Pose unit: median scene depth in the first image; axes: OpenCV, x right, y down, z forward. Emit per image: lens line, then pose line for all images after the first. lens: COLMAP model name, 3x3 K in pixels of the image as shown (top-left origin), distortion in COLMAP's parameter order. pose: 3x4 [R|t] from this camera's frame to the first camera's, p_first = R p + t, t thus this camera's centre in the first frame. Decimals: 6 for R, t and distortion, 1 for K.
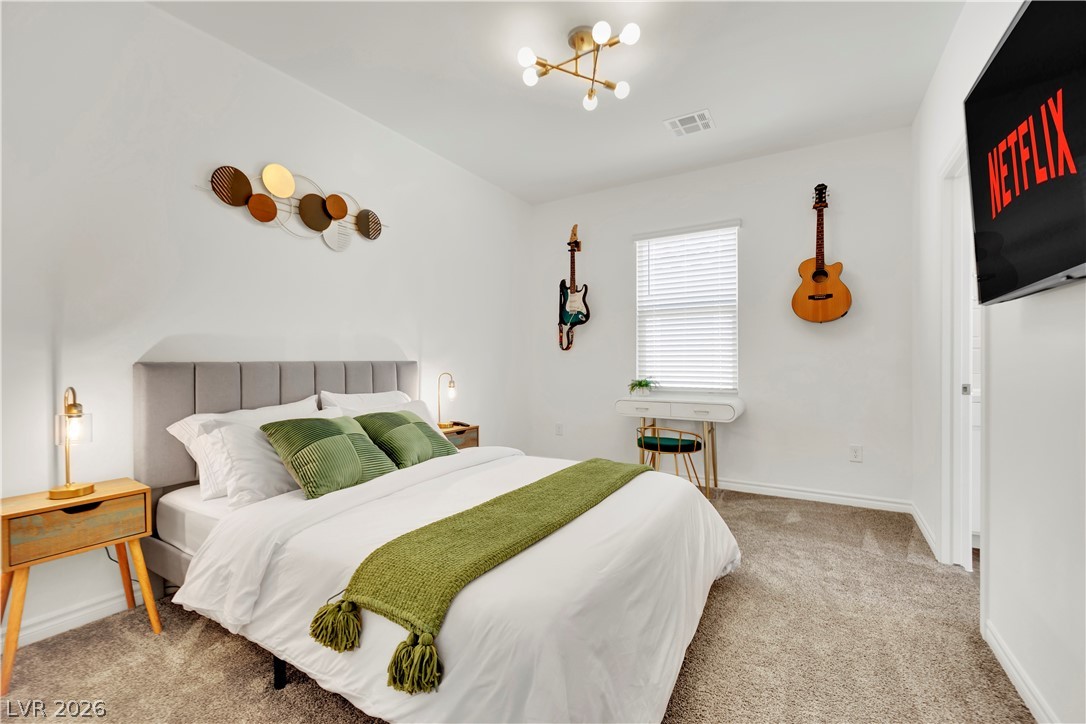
lens RADIAL K [[451.5, 0, 543.0], [0, 451.5, 362.0], [0, 0, 1]] dist [-0.000327, 0.000018]
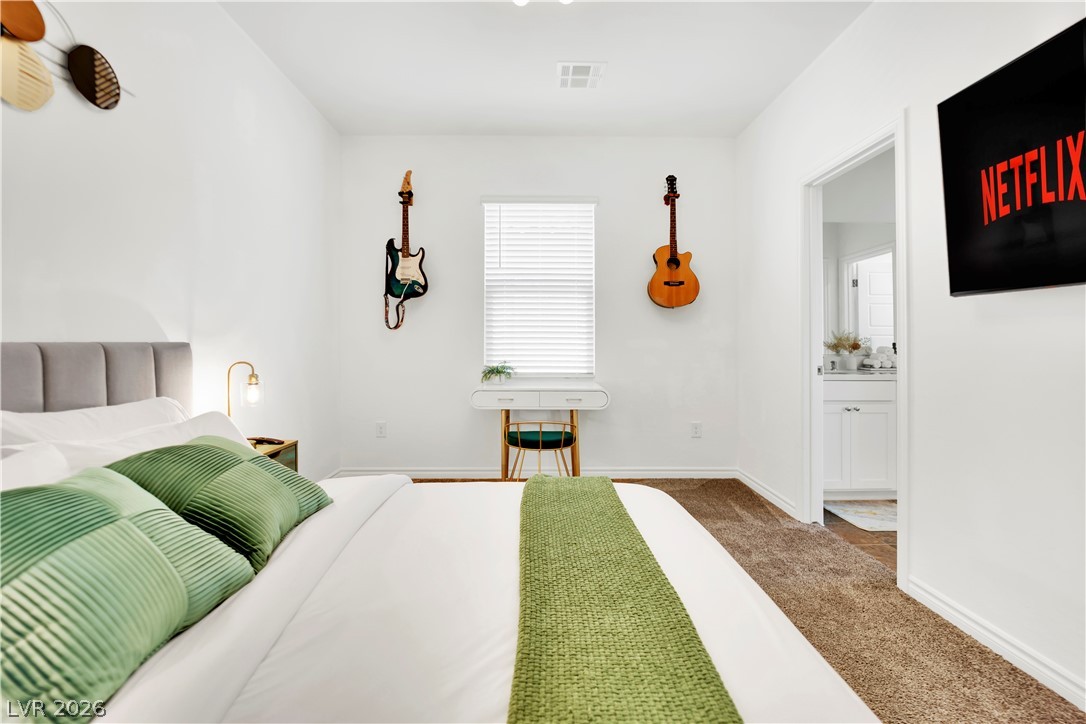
lens RADIAL K [[455.2, 0, 545.5], [0, 455.2, 351.5], [0, 0, 1]] dist [-0.017758, 0.000397]
pose [[0.853623, -0.003896, 0.520877, -0.168770], [-0.004912, 0.999867, 0.015530, -0.001419], [-0.520868, -0.015816, 0.853490, 0.235672]]
